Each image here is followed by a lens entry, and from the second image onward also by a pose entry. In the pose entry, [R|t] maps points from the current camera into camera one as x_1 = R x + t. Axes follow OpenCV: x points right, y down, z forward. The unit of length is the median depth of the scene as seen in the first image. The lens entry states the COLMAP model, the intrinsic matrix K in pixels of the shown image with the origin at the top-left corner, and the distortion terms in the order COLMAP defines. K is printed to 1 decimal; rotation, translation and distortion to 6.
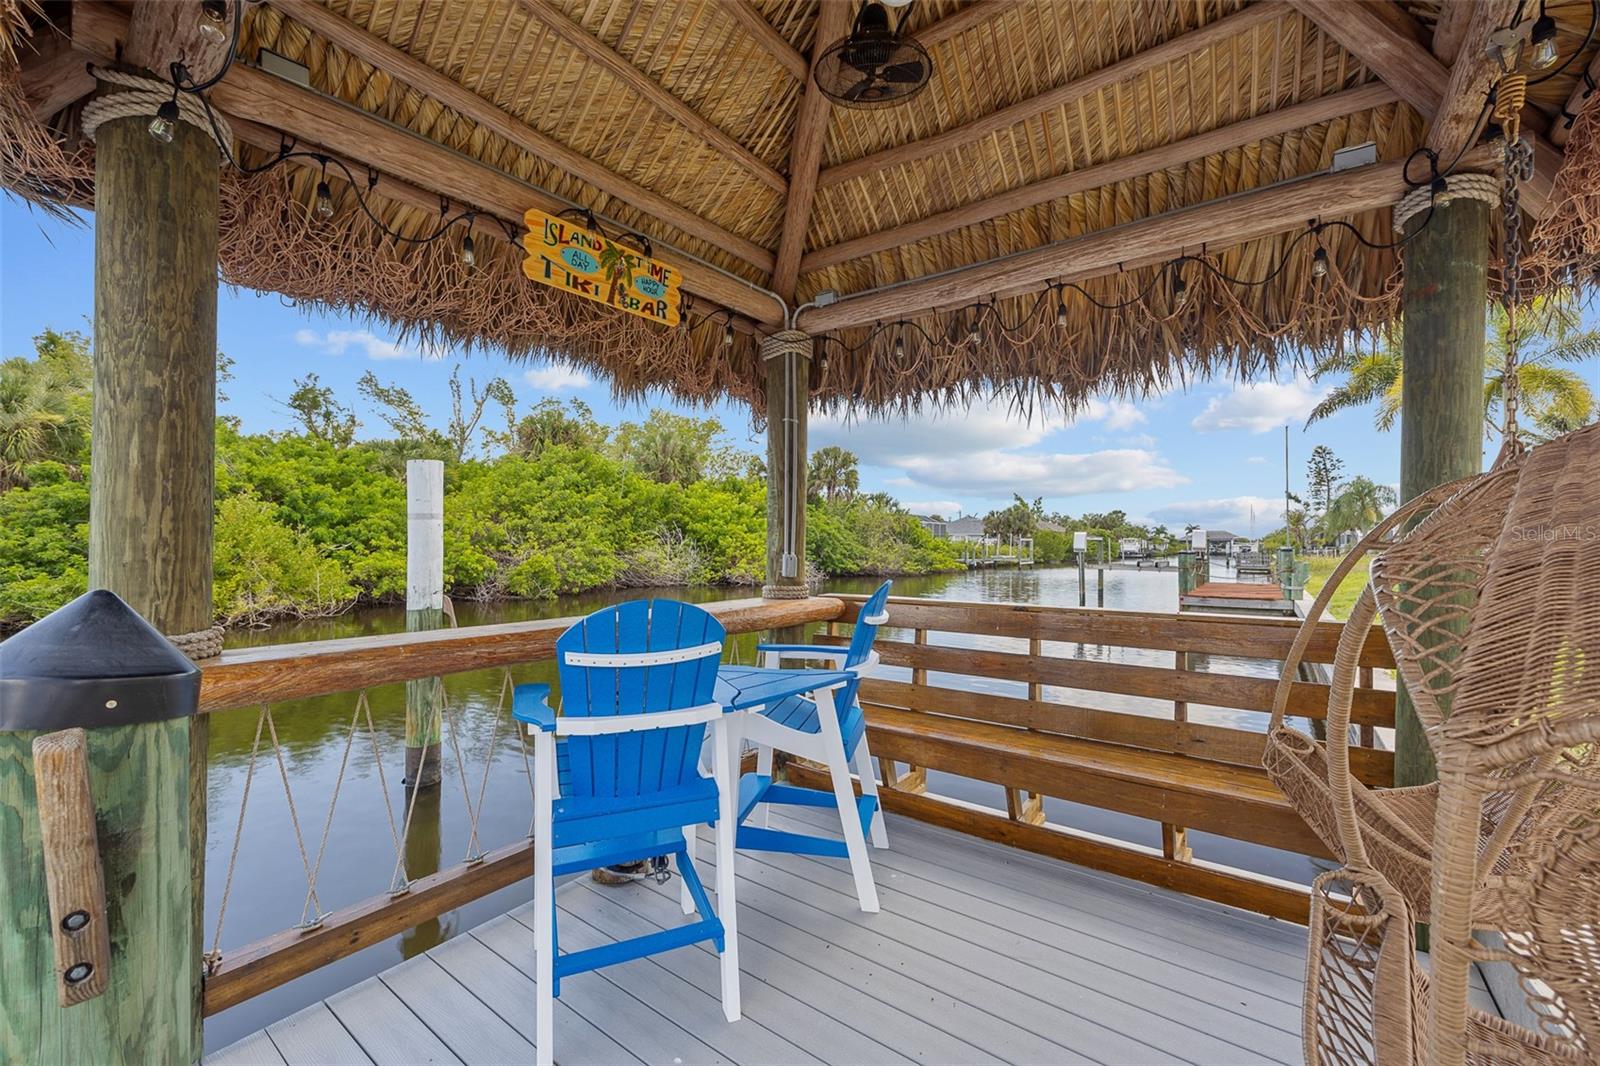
lens RADIAL K [[641.2, 0, 798.8], [0, 641.2, 538.8], [0, 0, 1]] dist [-0.000847, 0.000107]
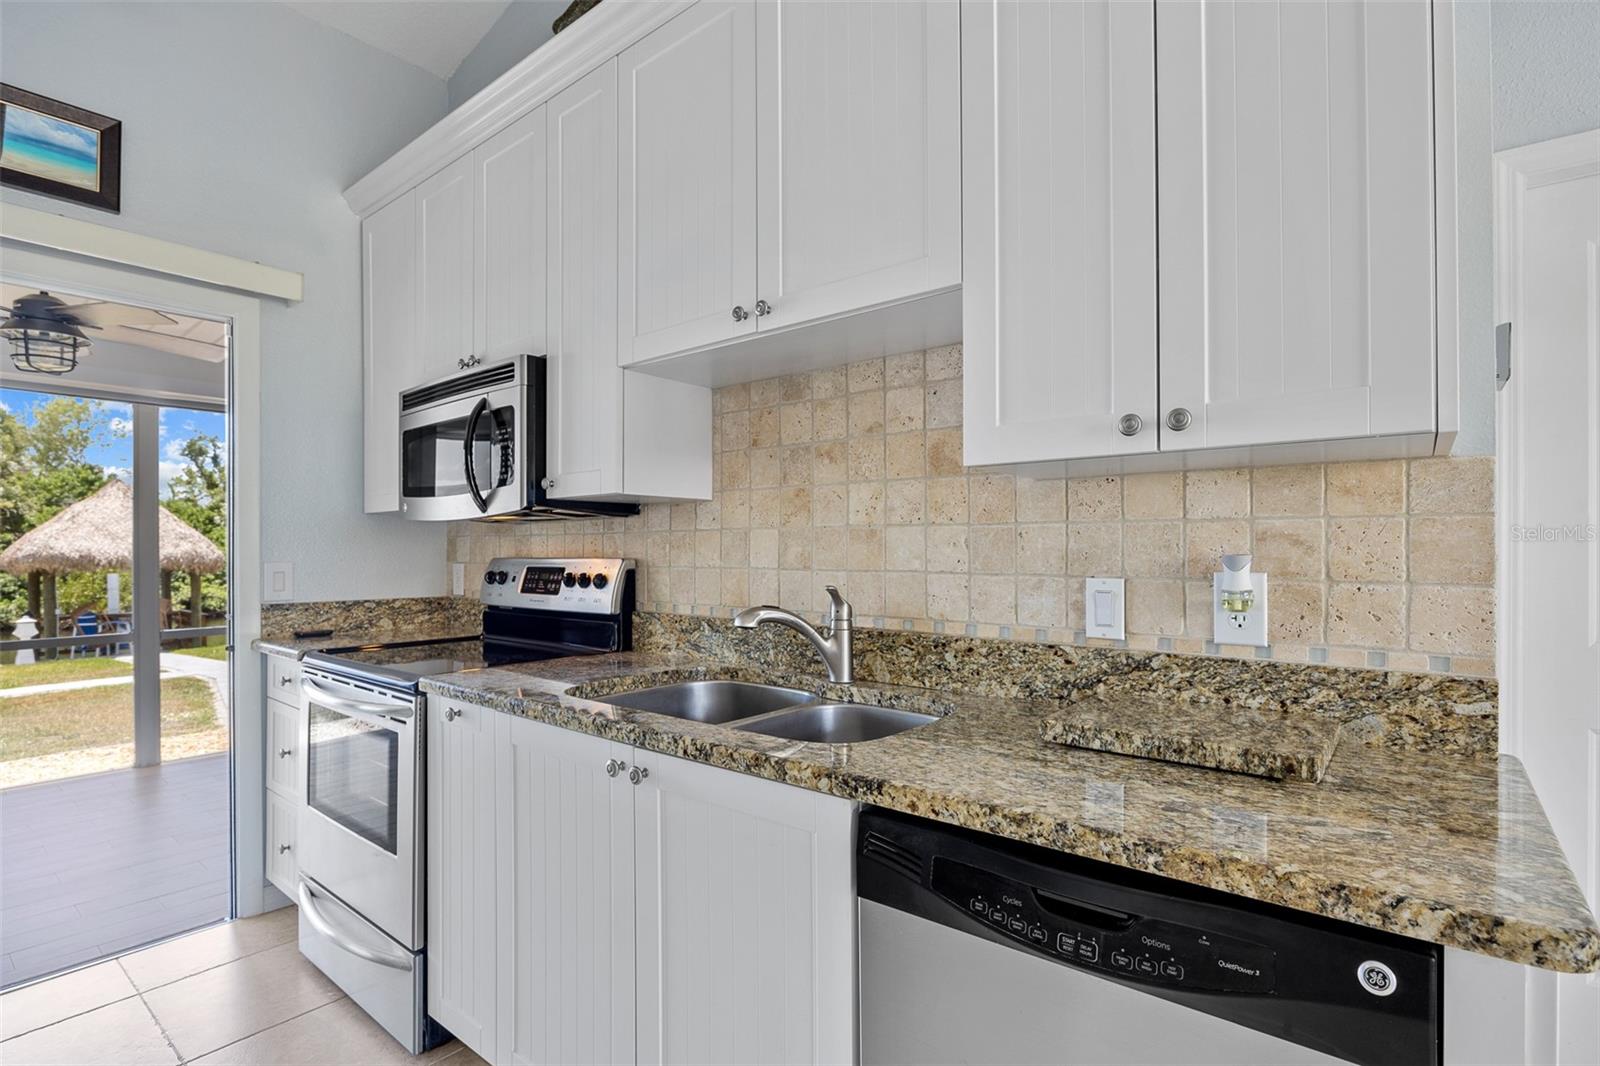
lens RADIAL K [[780.5, 0, 801.0], [0, 780.5, 547.1], [0, 0, 1]] dist [-0.010342, 0.000492]
pose [[0.998598, -0.006495, -0.052532, 0.744973], [0.006907, 0.999947, 0.007671, -0.058258], [0.052479, -0.008023, 0.998590, -0.668036]]
